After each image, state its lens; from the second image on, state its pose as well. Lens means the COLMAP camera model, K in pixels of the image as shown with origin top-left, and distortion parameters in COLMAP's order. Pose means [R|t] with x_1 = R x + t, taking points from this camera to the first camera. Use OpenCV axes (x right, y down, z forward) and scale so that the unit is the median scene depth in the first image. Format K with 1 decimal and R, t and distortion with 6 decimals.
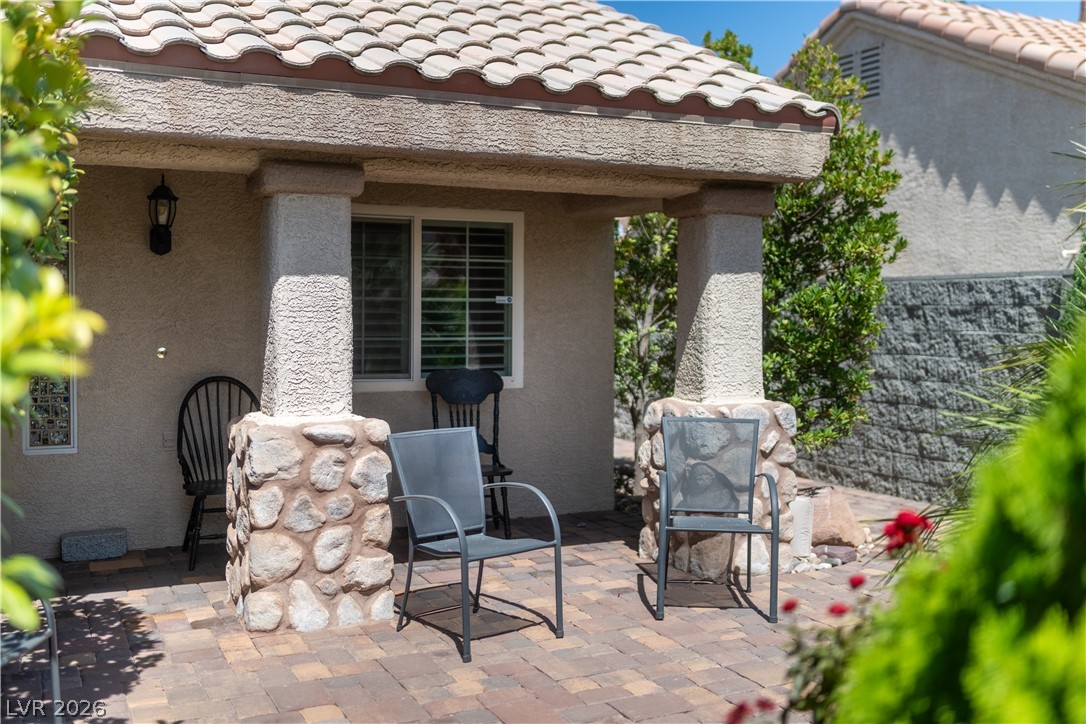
lens RADIAL K [[1068.3, 0, 543.0], [0, 1068.3, 362.0], [0, 0, 1]] dist [-0.002382, 0.003567]
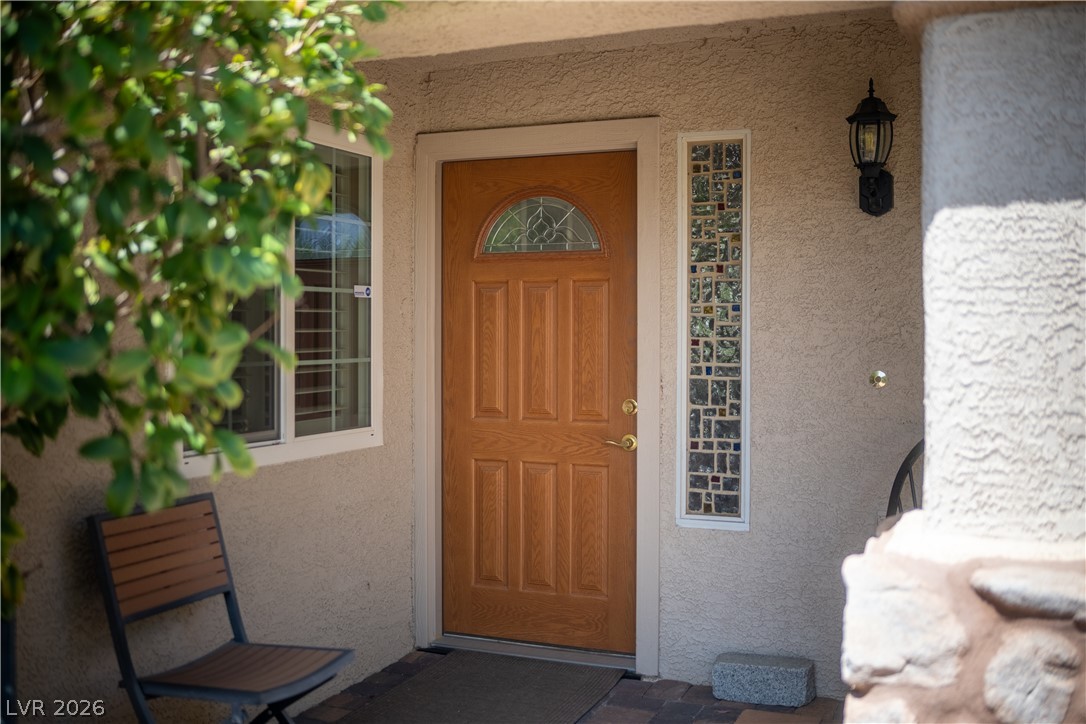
lens RADIAL K [[1126.7, 0, 546.4], [0, 1126.7, 341.2], [0, 0, 1]] dist [-0.109096, 0.007159]
pose [[0.659583, 0.002010, -0.751629, -0.013076], [-0.032512, 0.999137, -0.025858, -0.009947], [0.750928, 0.041492, 0.659079, 0.582646]]
